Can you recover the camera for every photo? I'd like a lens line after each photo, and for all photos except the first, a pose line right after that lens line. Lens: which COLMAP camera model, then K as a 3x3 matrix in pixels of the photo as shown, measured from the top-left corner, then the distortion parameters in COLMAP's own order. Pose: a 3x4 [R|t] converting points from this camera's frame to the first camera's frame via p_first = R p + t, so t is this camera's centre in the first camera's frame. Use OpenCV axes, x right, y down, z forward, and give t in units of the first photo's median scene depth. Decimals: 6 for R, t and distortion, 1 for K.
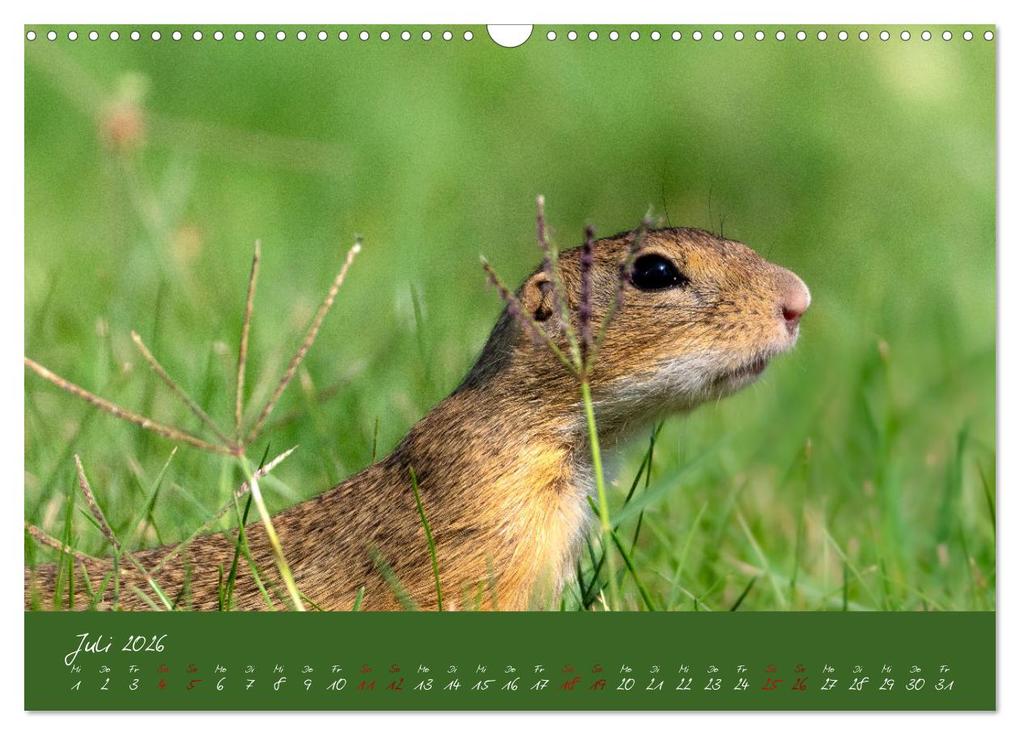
lens RADIAL K [[413.2, 0, 510.0], [0, 413.2, 367.5], [0, 0, 1]] dist [0.000632, -0.000054]
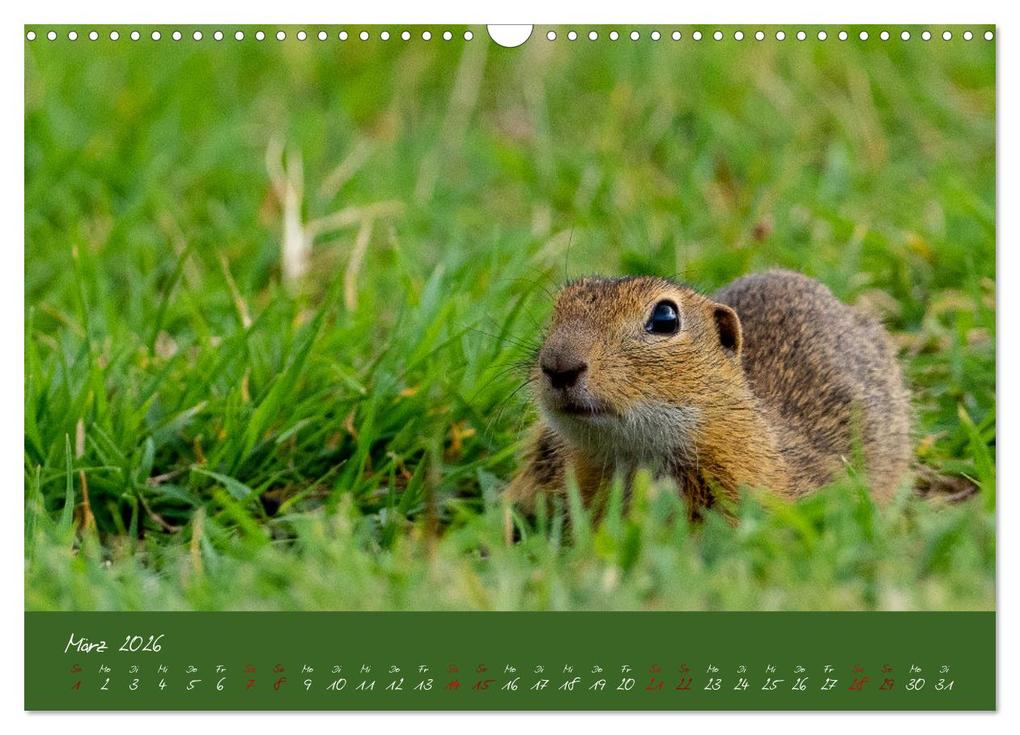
lens RADIAL K [[413.1, 0, 489.1], [0, 413.1, 367.9], [0, 0, 1]] dist [0.000737, -0.000145]
pose [[1.000000, -0.000693, -0.000171, -0.041741], [0.000693, 0.999999, 0.000738, -0.000033], [0.000170, -0.000738, 1.000000, 0.000070]]
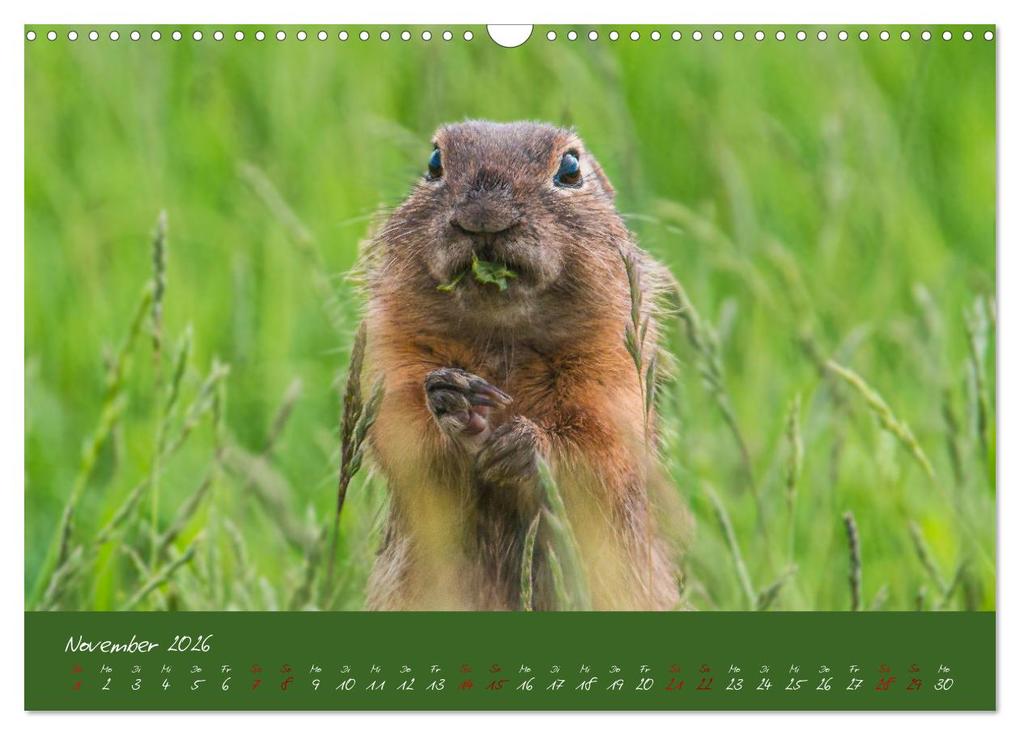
lens RADIAL K [[413.1, 0, 489.1], [0, 413.1, 367.9], [0, 0, 1]] dist [0.000737, -0.000145]
pose [[1.000000, -0.000221, 0.000081, -0.161477], [0.000221, 1.000000, 0.000617, -0.000060], [-0.000082, -0.000617, 1.000000, 0.000097]]
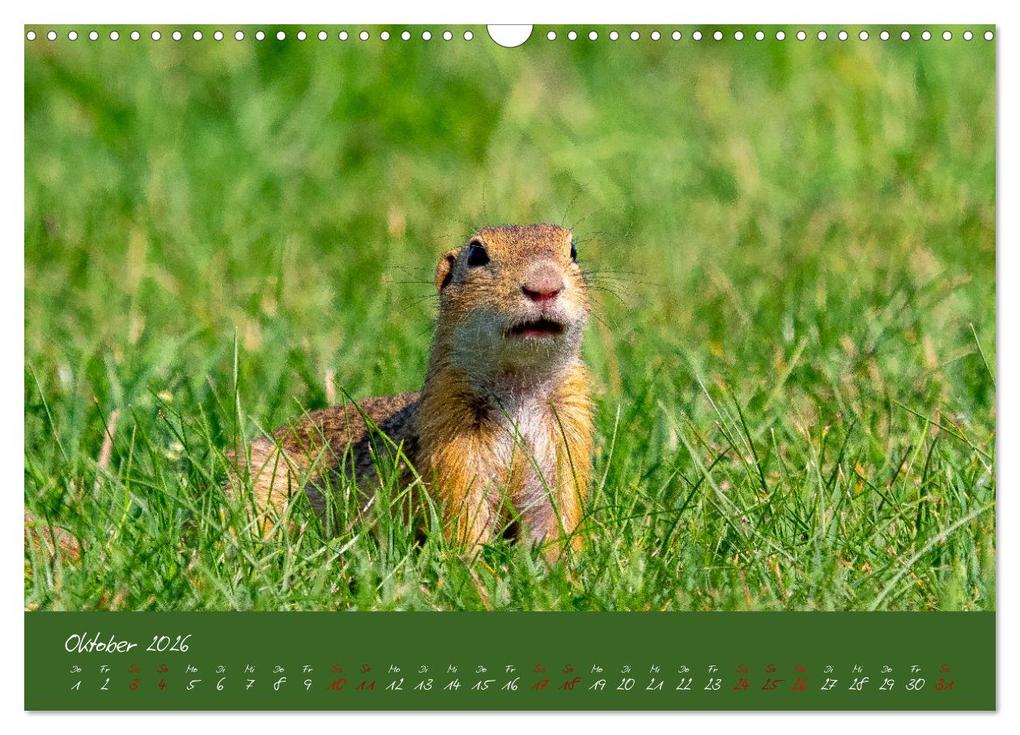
lens RADIAL K [[413.1, 0, 489.1], [0, 413.1, 367.9], [0, 0, 1]] dist [0.000737, -0.000145]
pose [[1.000000, -0.000415, -0.000601, -0.108426], [0.000415, 1.000000, 0.000287, -0.000007], [0.000600, -0.000287, 1.000000, 0.000108]]
